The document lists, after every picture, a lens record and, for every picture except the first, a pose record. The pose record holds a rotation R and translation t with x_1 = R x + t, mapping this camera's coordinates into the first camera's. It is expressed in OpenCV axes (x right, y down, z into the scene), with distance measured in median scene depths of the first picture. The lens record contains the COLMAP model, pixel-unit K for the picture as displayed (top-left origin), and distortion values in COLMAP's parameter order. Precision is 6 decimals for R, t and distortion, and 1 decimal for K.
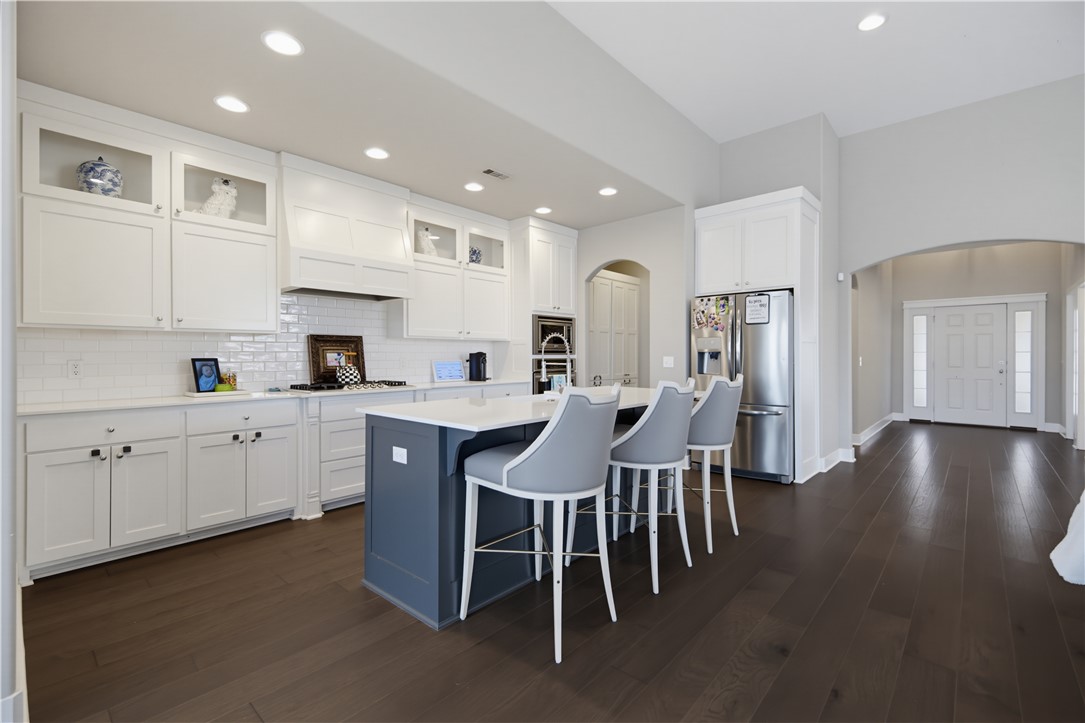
lens RADIAL K [[479.7, 0, 540.9], [0, 479.7, 359.6], [0, 0, 1]] dist [0.021332, -0.006004]
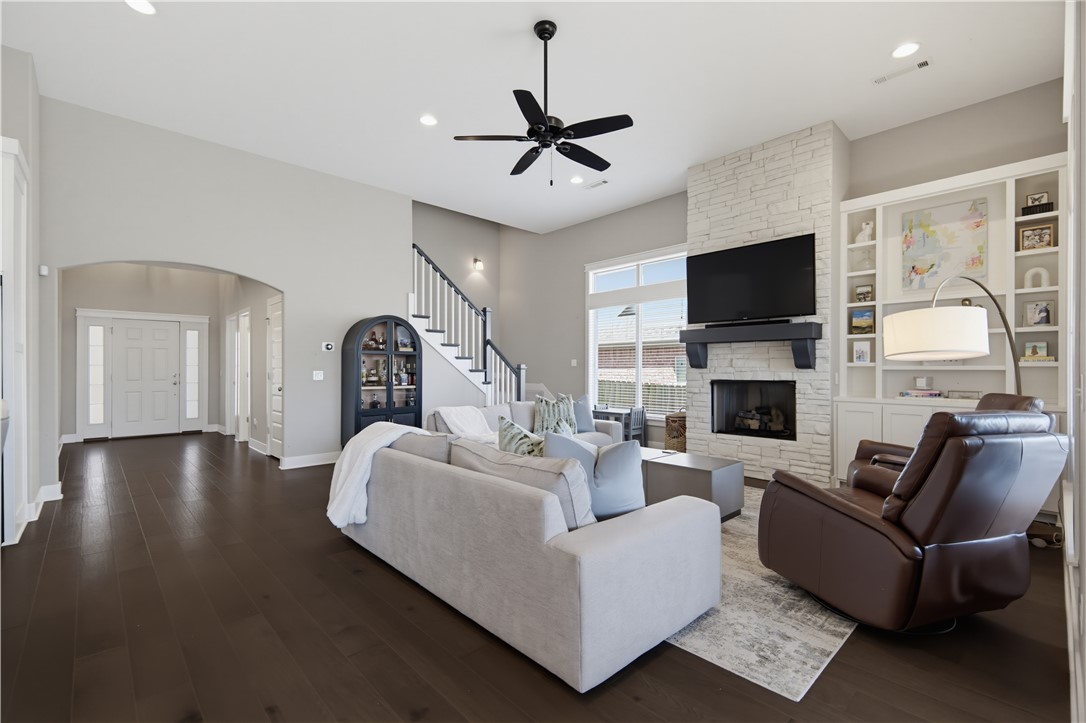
lens RADIAL K [[480.1, 0, 541.4], [0, 480.1, 366.4], [0, 0, 1]] dist [0.021332, -0.006004]
pose [[0.078306, 0.003095, 0.996925, -0.083159], [0.009239, 0.999950, -0.003830, -0.001788], [-0.996887, 0.009511, 0.078273, 0.087823]]
